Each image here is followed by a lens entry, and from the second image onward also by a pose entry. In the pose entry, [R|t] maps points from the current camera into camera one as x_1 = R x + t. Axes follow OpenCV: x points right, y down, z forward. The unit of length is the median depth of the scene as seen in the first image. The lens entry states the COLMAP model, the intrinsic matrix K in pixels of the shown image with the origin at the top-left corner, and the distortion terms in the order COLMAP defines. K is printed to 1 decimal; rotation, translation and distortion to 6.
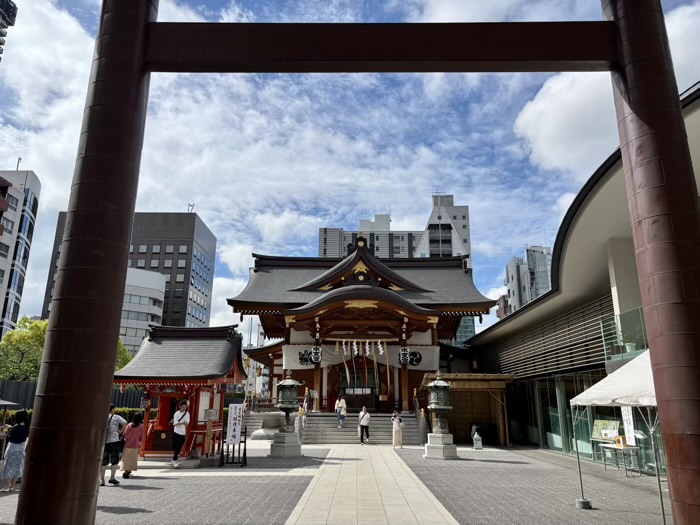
lens RADIAL K [[524.6, 0, 347.9], [0, 524.6, 258.1], [0, 0, 1]] dist [0.033097, -0.000523]
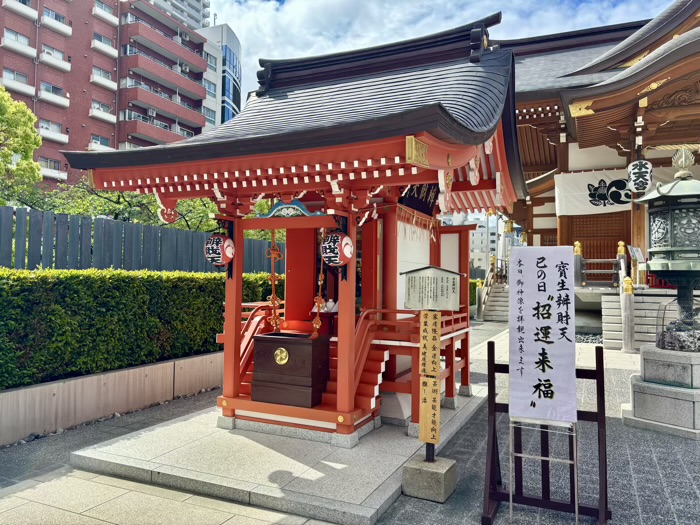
lens RADIAL K [[524.6, 0, 347.7], [0, 524.6, 260.8], [0, 0, 1]] dist [0.033097, -0.000523]
pose [[0.912530, -0.012823, -0.408808, -0.097091], [0.107274, 0.972022, 0.208964, 0.113294], [0.394690, -0.234540, 0.888375, 0.382504]]
